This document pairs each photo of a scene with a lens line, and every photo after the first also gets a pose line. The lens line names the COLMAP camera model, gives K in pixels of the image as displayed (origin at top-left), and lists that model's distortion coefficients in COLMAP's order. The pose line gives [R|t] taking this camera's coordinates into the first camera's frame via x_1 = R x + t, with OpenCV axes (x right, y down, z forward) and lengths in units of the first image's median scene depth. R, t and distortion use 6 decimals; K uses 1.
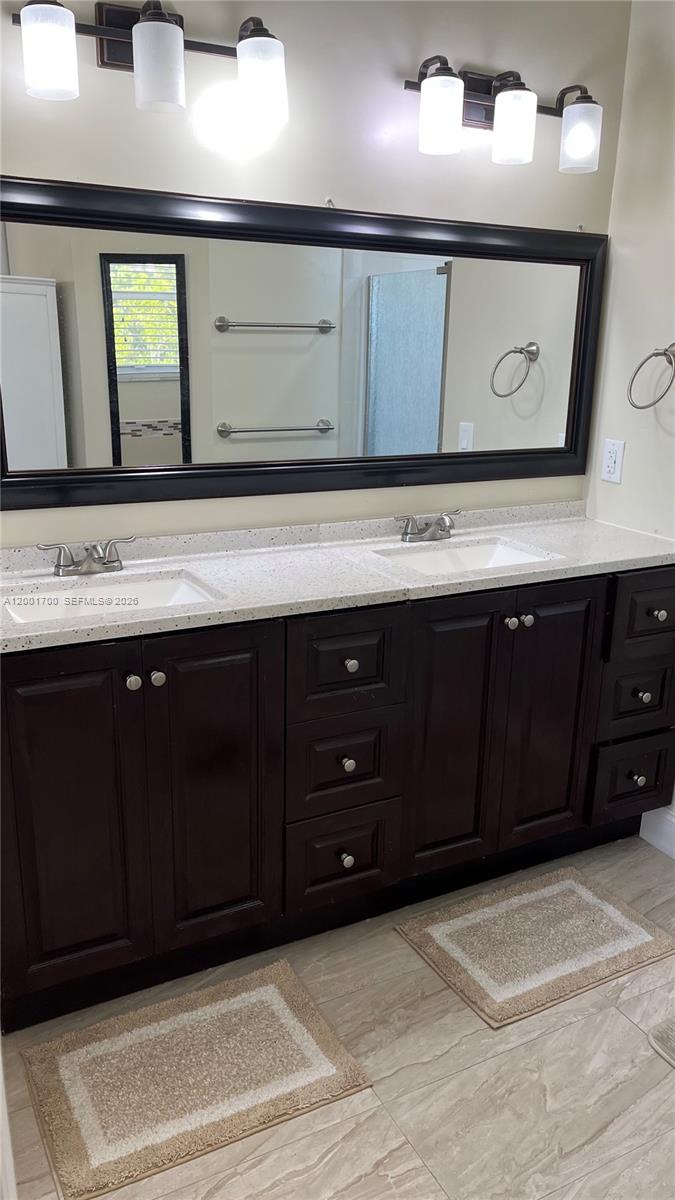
lens RADIAL K [[913.7, 0, 343.6], [0, 913.7, 607.9], [0, 0, 1]] dist [0.066876, -0.087755]
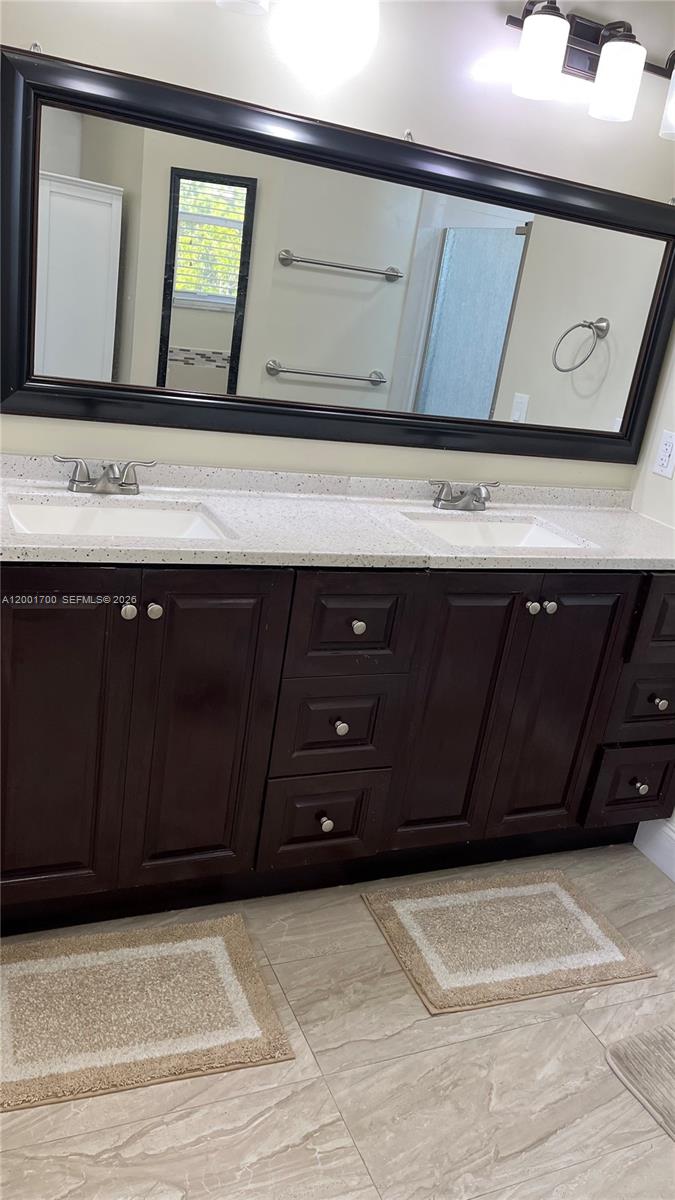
lens RADIAL K [[913.7, 0, 343.7], [0, 913.7, 605.8], [0, 0, 1]] dist [0.066876, -0.087755]
pose [[0.988963, 0.144646, -0.032088, 0.018786], [-0.143131, 0.988664, 0.045351, -0.000249], [0.038284, -0.040257, 0.998456, 0.039277]]
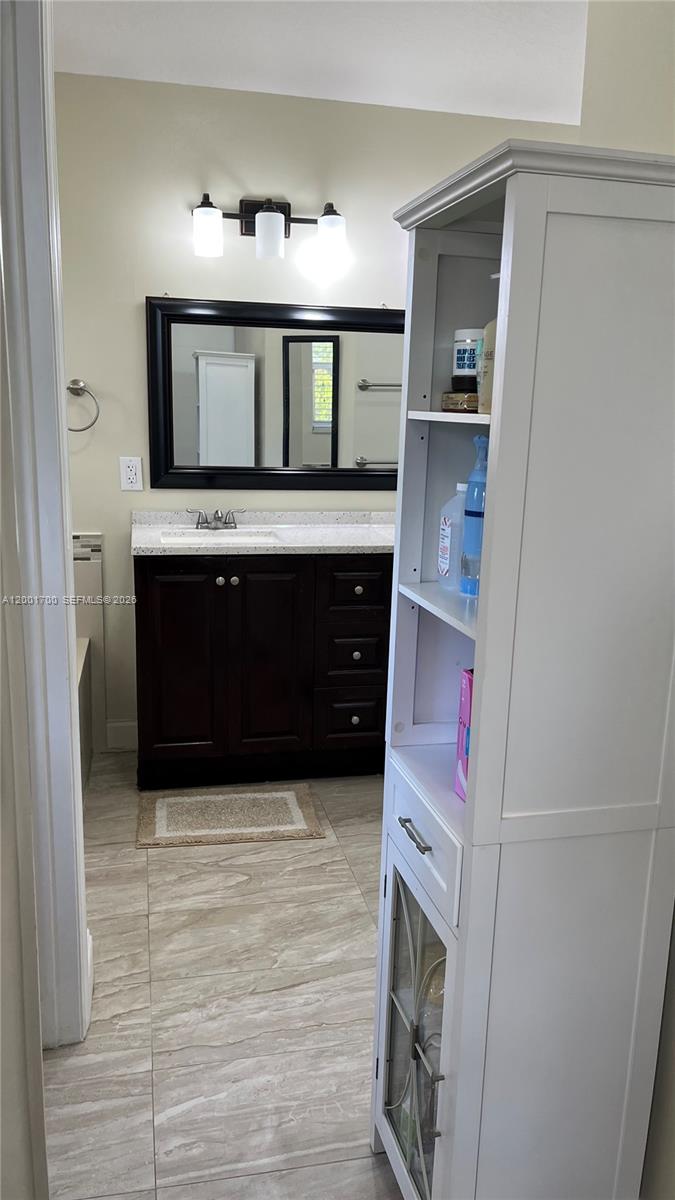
lens RADIAL K [[913.7, 0, 347.1], [0, 913.7, 606.4], [0, 0, 1]] dist [0.066876, -0.087755]
pose [[0.964064, 0.062758, -0.258151, 0.361339], [-0.080727, 0.994953, -0.059595, 0.168610], [0.253108, 0.078293, 0.964265, -0.487287]]
